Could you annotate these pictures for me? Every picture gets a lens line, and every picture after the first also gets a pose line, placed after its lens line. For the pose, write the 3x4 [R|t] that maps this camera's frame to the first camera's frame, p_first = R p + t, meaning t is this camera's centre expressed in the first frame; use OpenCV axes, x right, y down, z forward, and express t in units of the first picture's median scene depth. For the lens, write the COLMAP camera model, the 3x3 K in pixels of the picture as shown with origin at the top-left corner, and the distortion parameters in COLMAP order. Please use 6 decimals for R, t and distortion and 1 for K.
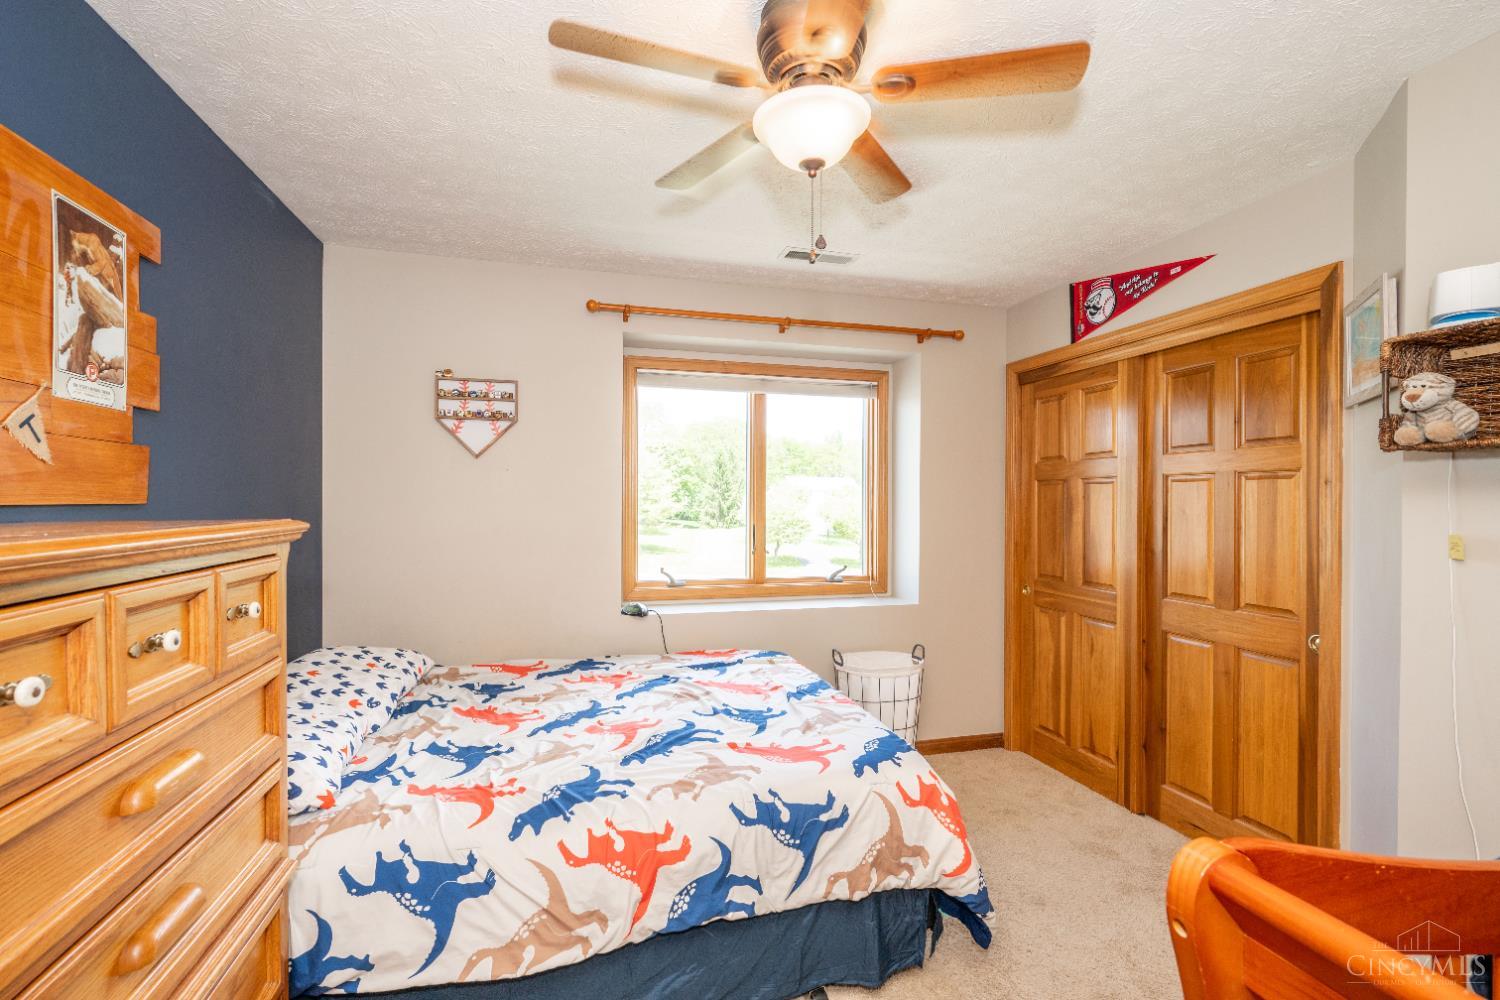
lens RADIAL K [[657.2, 0, 749.9], [0, 657.2, 499.2], [0, 0, 1]] dist [0.000441, -0.000227]
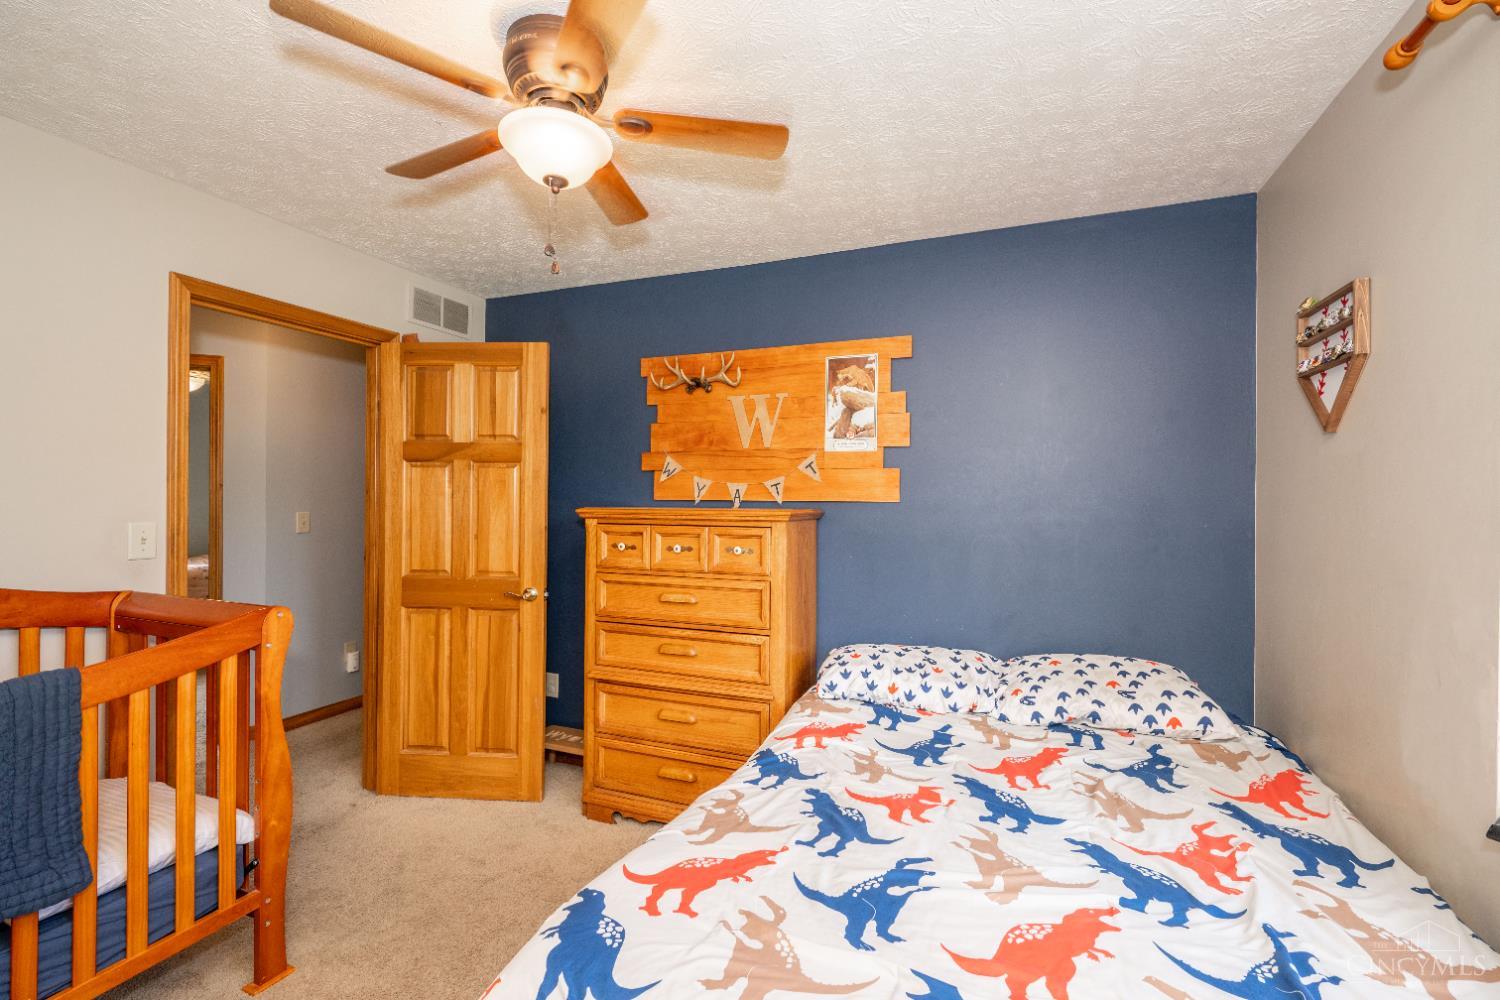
lens RADIAL K [[657.2, 0, 748.6], [0, 657.2, 501.3], [0, 0, 1]] dist [0.000441, -0.000227]
pose [[-0.601573, -0.004102, -0.798808, 0.738190], [-0.009620, 0.999952, 0.002110, 0.004718], [0.798760, 0.008954, -0.601583, 1.866098]]
